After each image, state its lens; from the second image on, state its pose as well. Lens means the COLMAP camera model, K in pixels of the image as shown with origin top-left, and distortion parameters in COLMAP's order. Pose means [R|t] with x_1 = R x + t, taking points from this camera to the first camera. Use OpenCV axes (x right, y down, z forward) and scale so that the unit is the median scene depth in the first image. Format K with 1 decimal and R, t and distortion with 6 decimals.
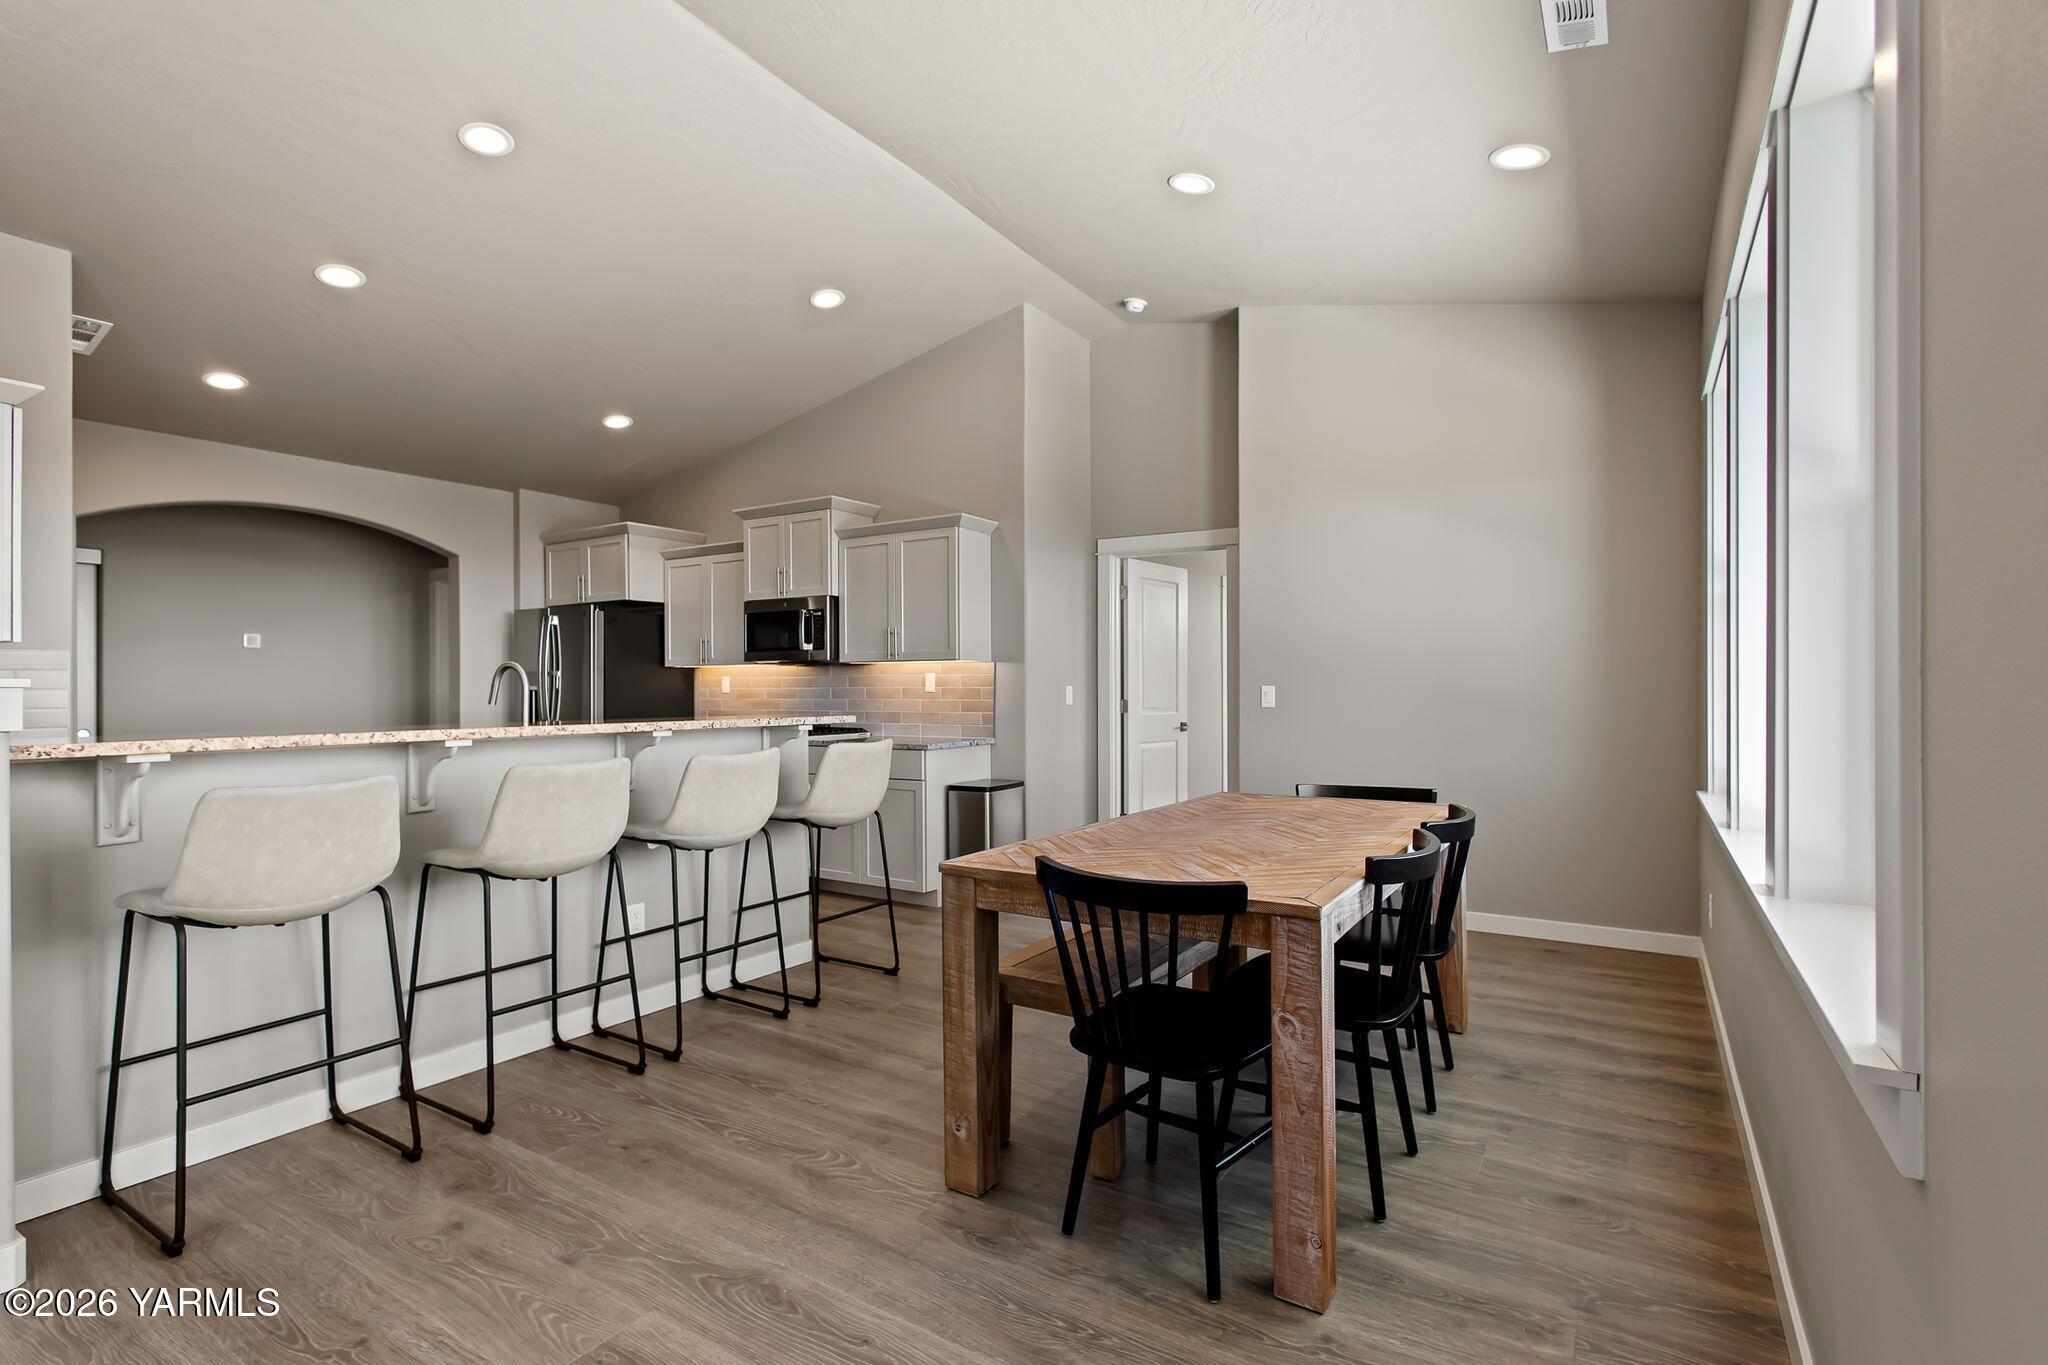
lens RADIAL K [[965.9, 0, 1007.9], [0, 965.9, 687.4], [0, 0, 1]] dist [-0.000590, 0.001131]
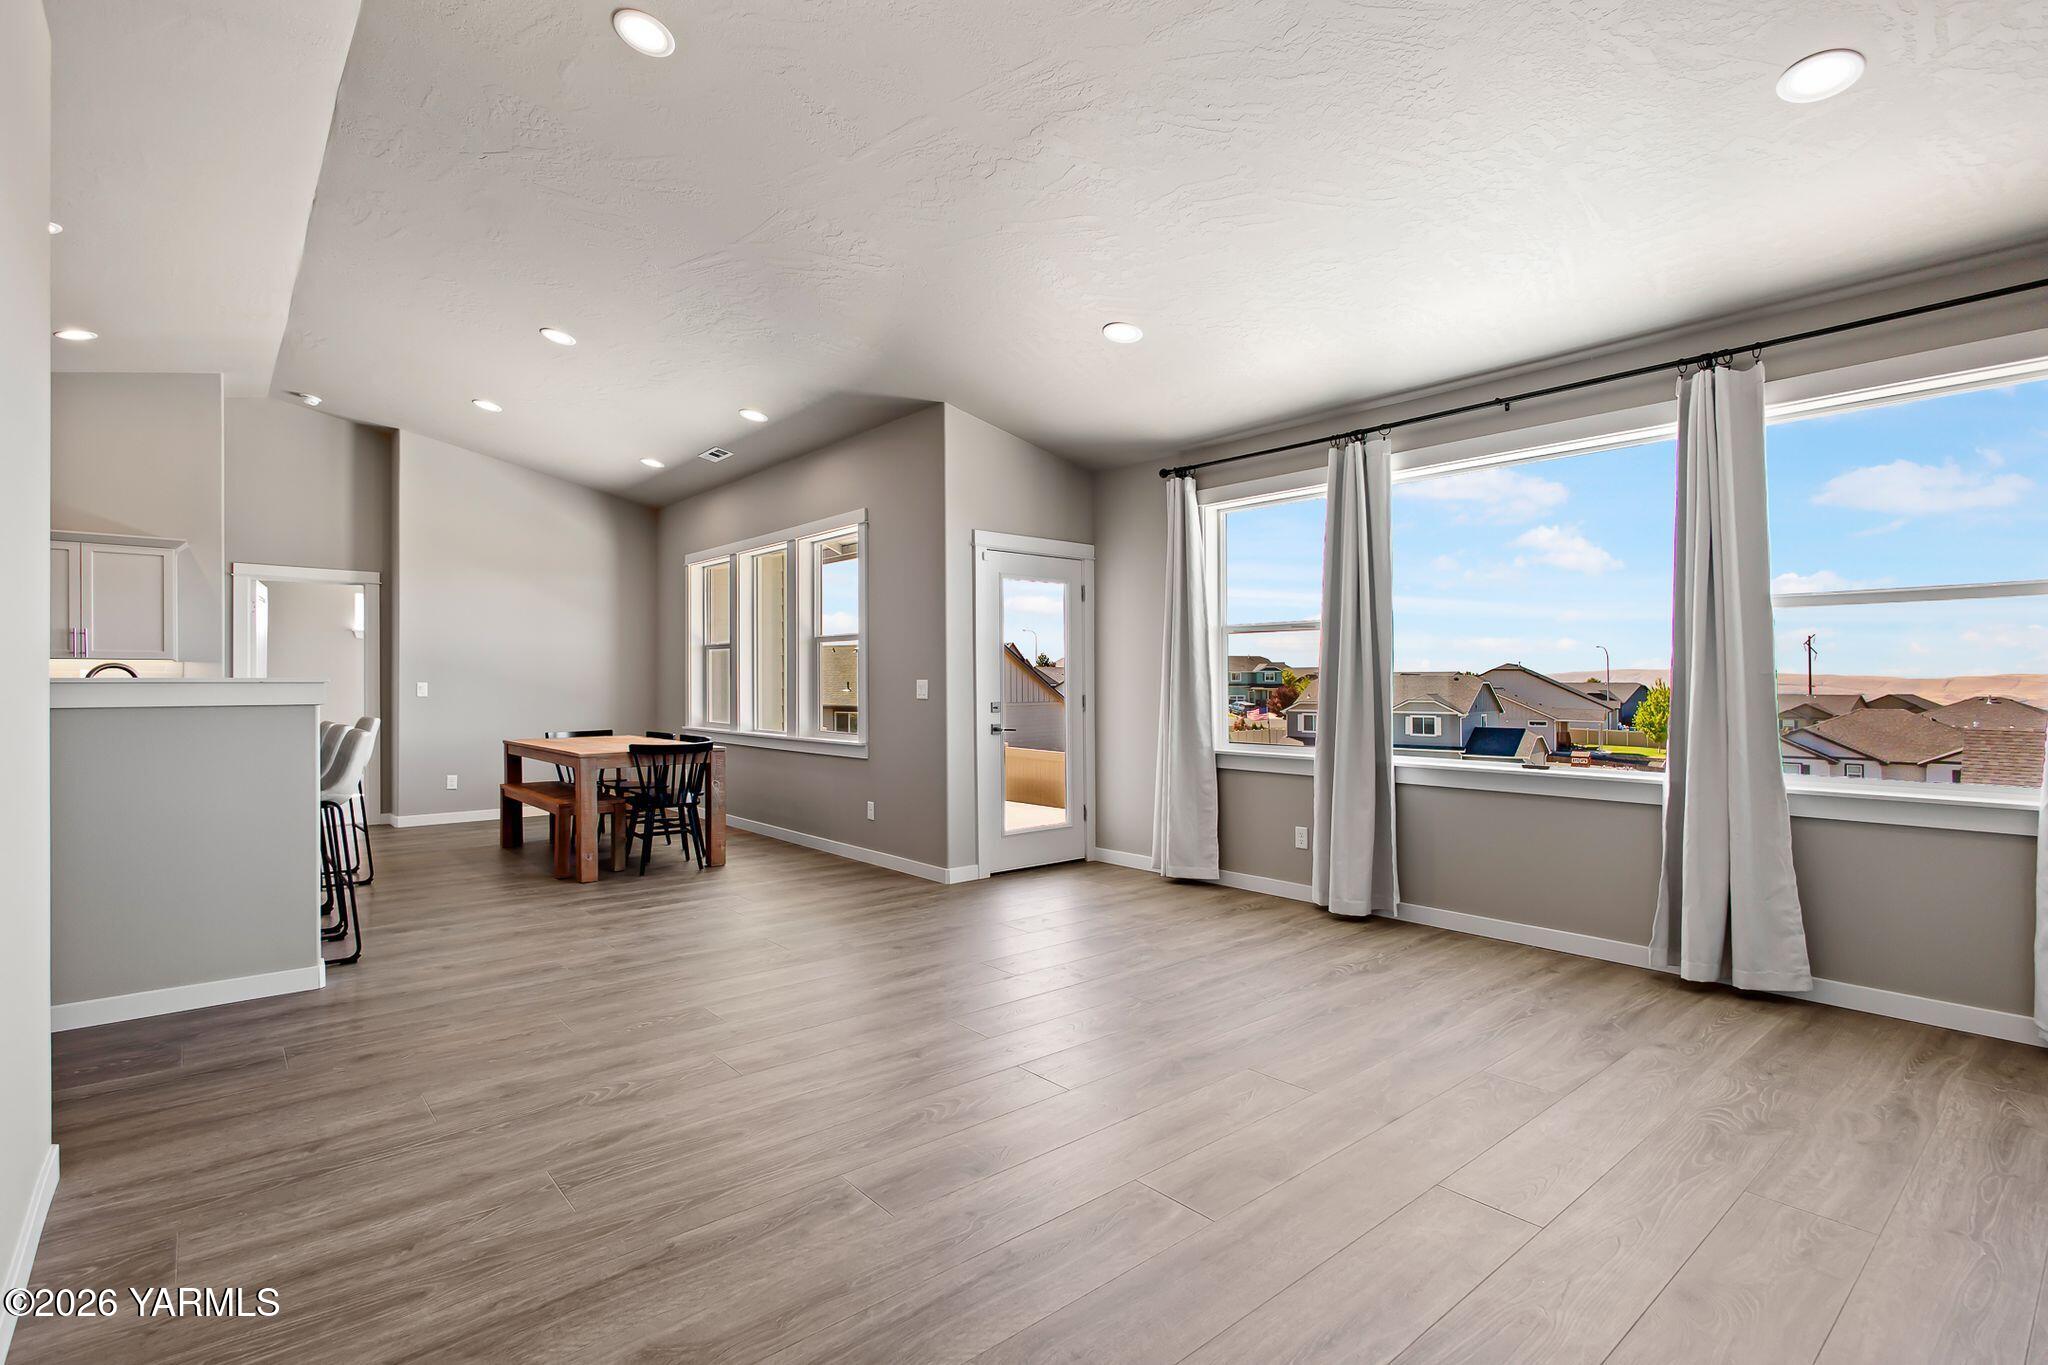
lens RADIAL K [[911.4, 0, 985.2], [0, 911.4, 668.1], [0, 0, 1]] dist [-0.000825, 0.000051]
pose [[0.339824, 0.015768, 0.940357, -0.726523], [-0.001070, 0.999865, -0.016379, -0.001368], [-0.940488, 0.004560, 0.339796, -0.311130]]
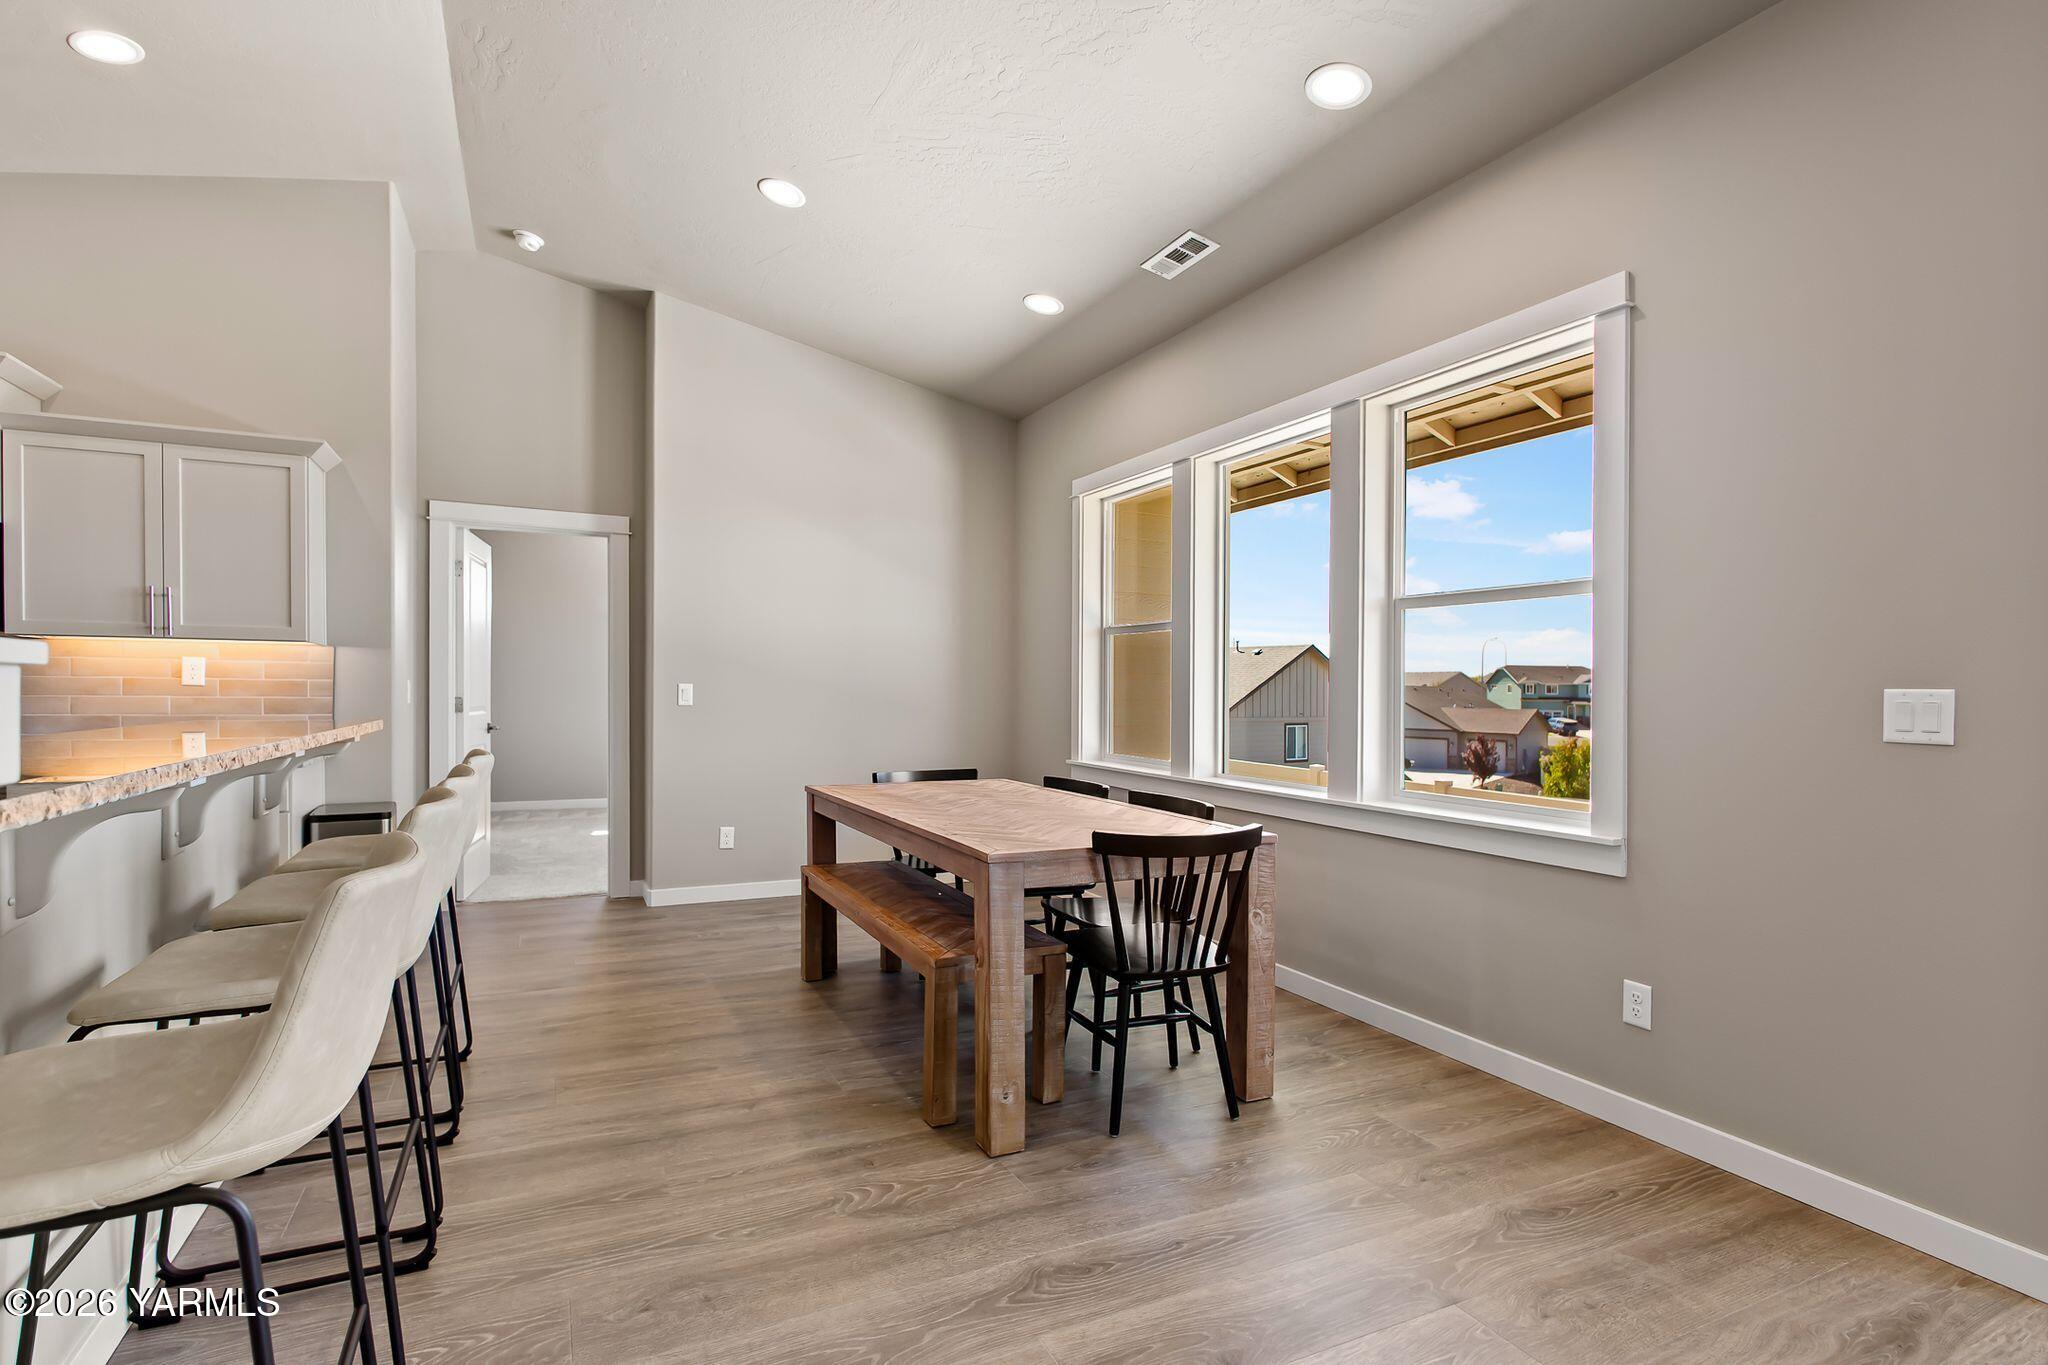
lens RADIAL K [[959.7, 0, 1041.1], [0, 959.7, 690.2], [0, 0, 1]] dist [-0.000920, -0.000217]
pose [[0.537399, 0.006894, 0.843300, -0.339751], [-0.013170, 0.999913, 0.000218, 0.000033], [-0.843225, -0.011223, 0.537443, 0.141958]]
